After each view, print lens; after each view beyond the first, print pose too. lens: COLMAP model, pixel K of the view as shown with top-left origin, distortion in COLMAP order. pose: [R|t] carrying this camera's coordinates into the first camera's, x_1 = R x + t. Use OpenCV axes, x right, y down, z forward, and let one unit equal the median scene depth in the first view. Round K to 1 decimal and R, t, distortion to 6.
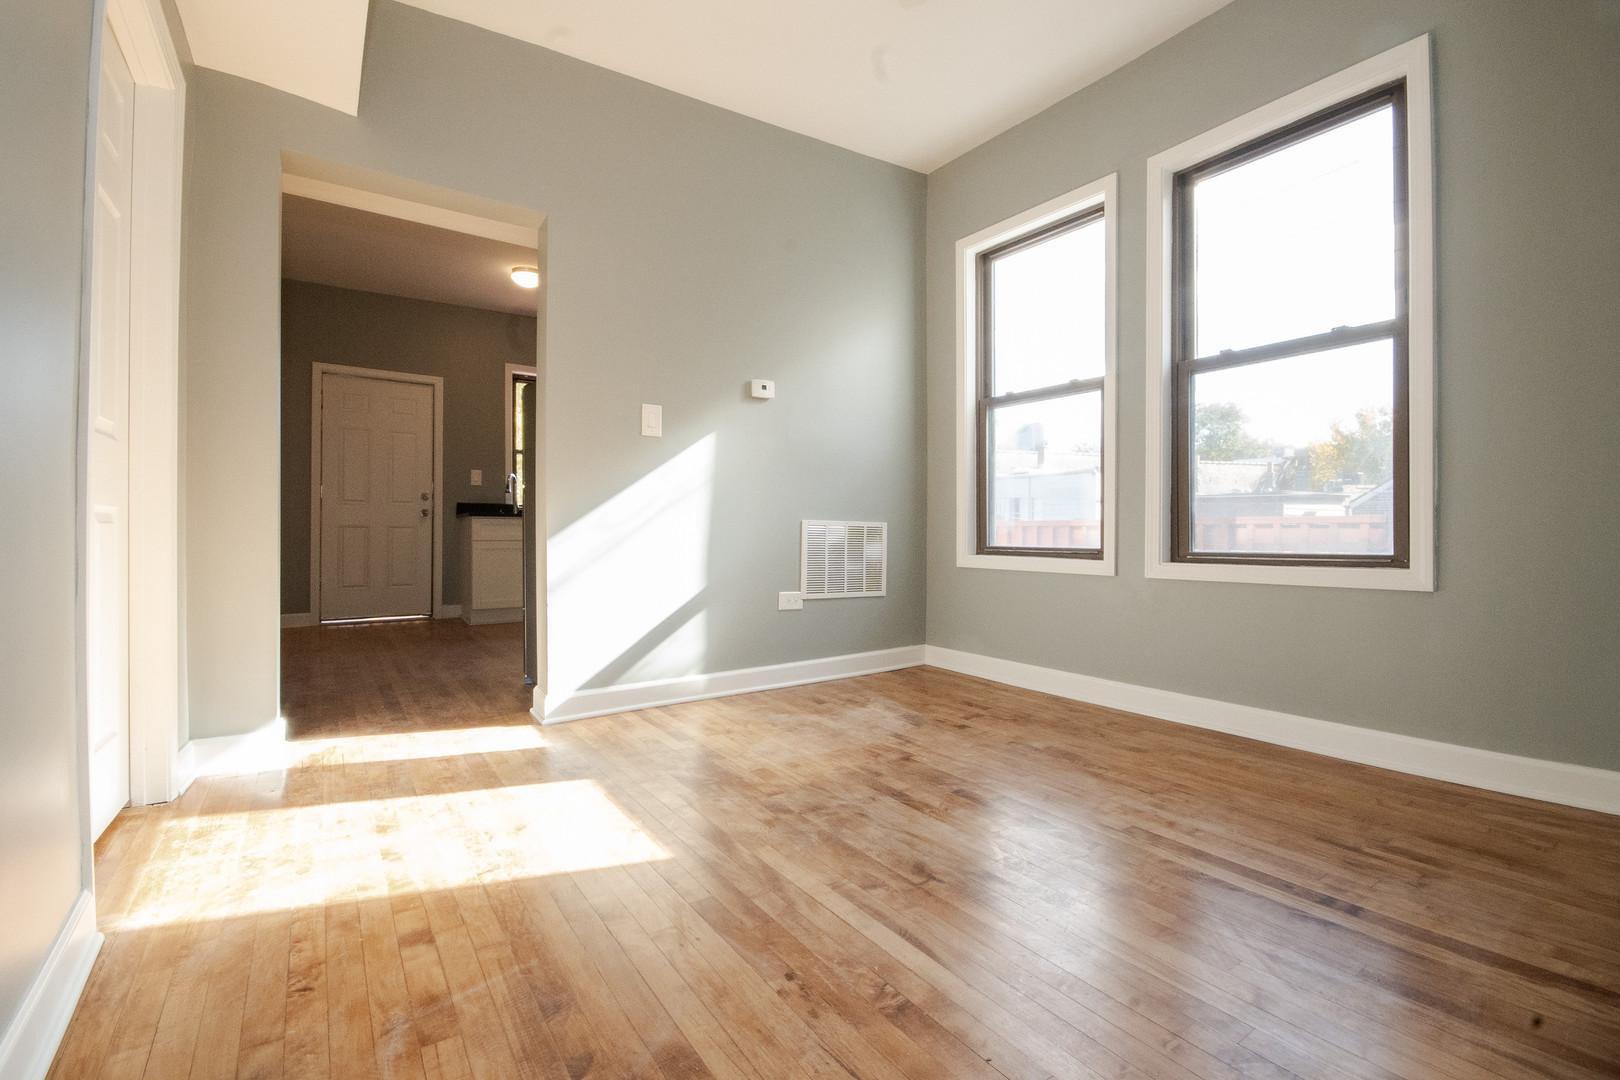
lens RADIAL K [[712.6, 0, 777.3], [0, 712.6, 537.4], [0, 0, 1]] dist [-0.005475, -0.000910]
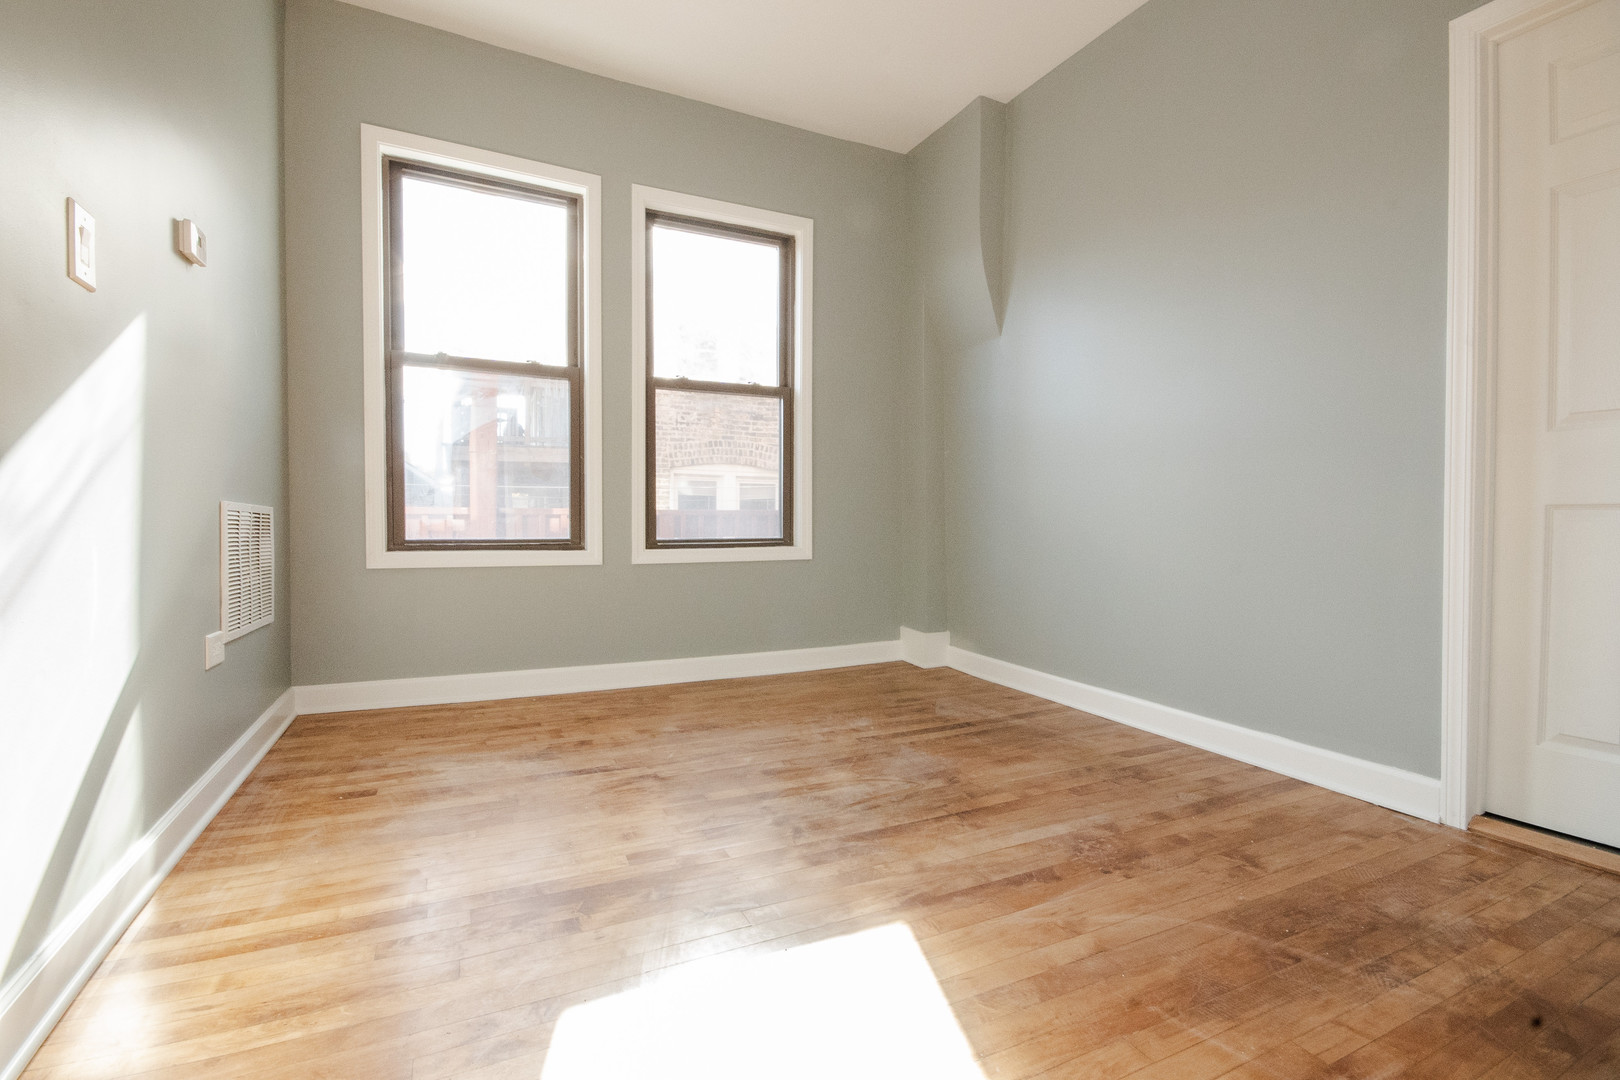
lens RADIAL K [[712.6, 0, 825.1], [0, 712.6, 543.7], [0, 0, 1]] dist [-0.005475, -0.000910]
pose [[0.123608, -0.031809, 0.991821, -0.525175], [0.001037, 0.999490, 0.031925, -0.009743], [-0.992331, -0.002918, 0.123578, 0.539064]]
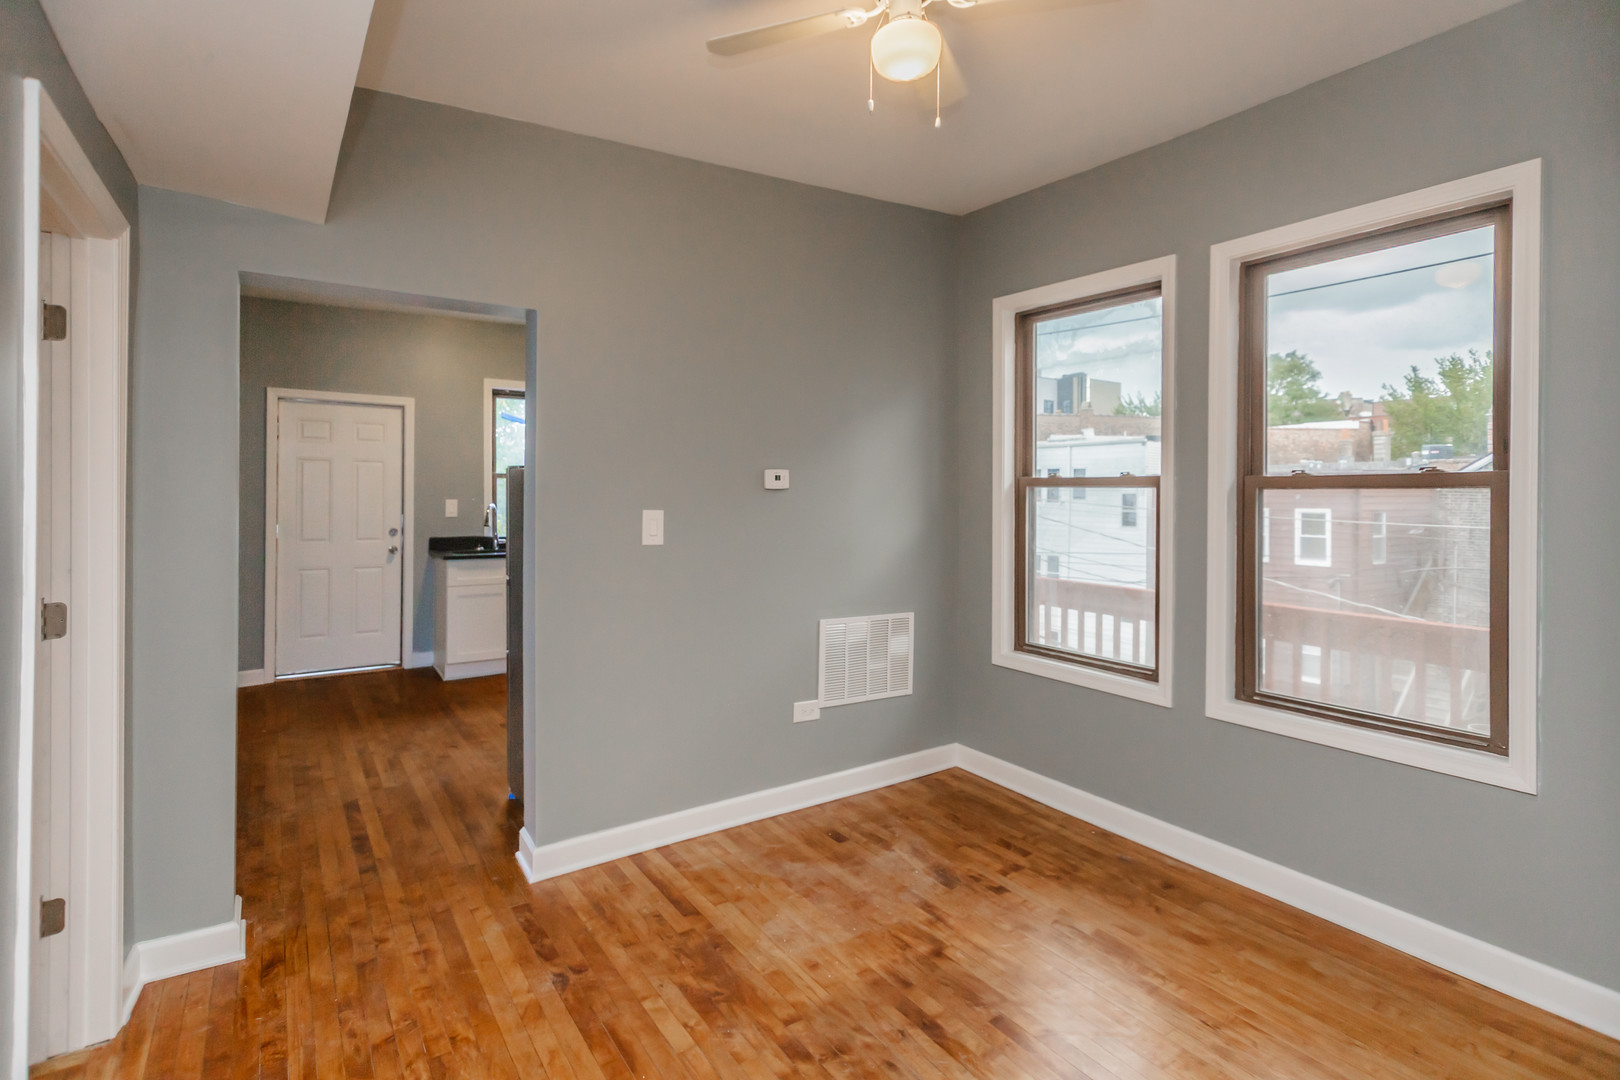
lens RADIAL K [[802.6, 0, 781.1], [0, 802.6, 500.2], [0, 0, 1]] dist [0.008917, 0.000021]
pose [[0.999978, 0.003734, -0.005452, -0.009771], [-0.003720, 0.999990, 0.002657, -0.204461], [0.005462, -0.002637, 0.999982, -0.009140]]
